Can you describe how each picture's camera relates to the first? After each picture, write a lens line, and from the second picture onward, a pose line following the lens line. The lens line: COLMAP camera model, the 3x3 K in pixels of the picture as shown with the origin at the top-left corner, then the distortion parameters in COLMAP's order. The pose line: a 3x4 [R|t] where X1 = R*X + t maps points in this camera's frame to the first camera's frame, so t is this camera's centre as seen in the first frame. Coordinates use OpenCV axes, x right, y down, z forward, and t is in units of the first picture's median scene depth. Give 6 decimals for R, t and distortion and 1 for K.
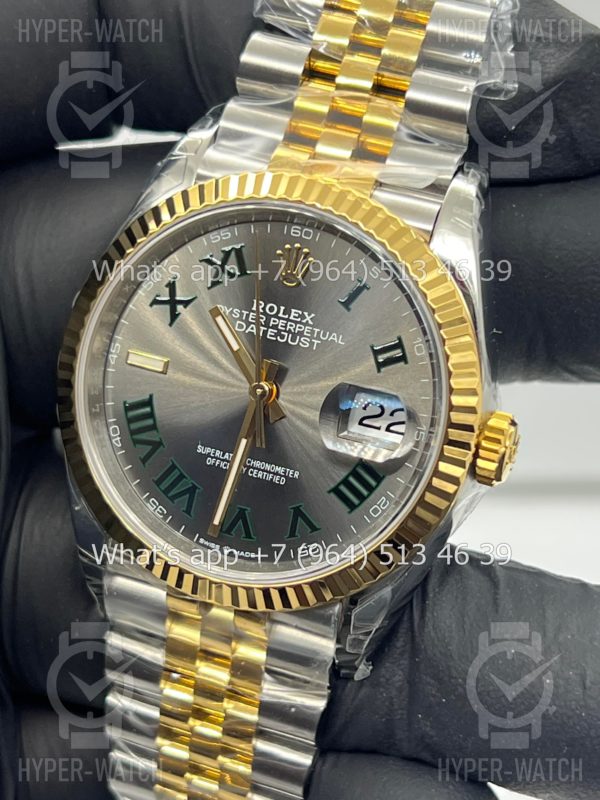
lens RADIAL K [[1805.7, 0, 298.9], [0, 1805.7, 402.6], [0, 0, 1]] dist [-0.007078, 0.000000]
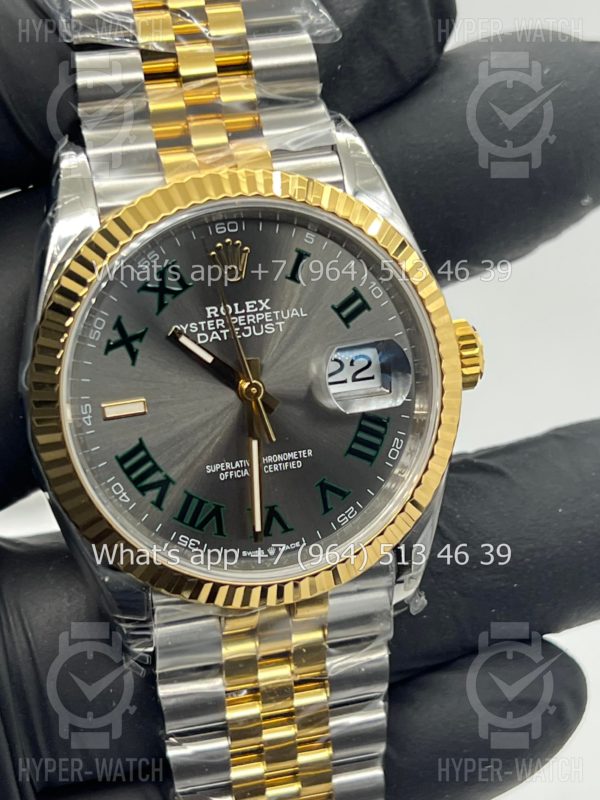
lens RADIAL K [[1805.7, 0, 299.6], [0, 1805.7, 397.6], [0, 0, 1]] dist [-0.007078, 0.000000]
pose [[0.819143, -0.380450, 0.429259, -0.425983], [0.365766, 0.922937, 0.120013, -0.111404], [-0.441838, 0.058701, 0.895172, 0.094059]]
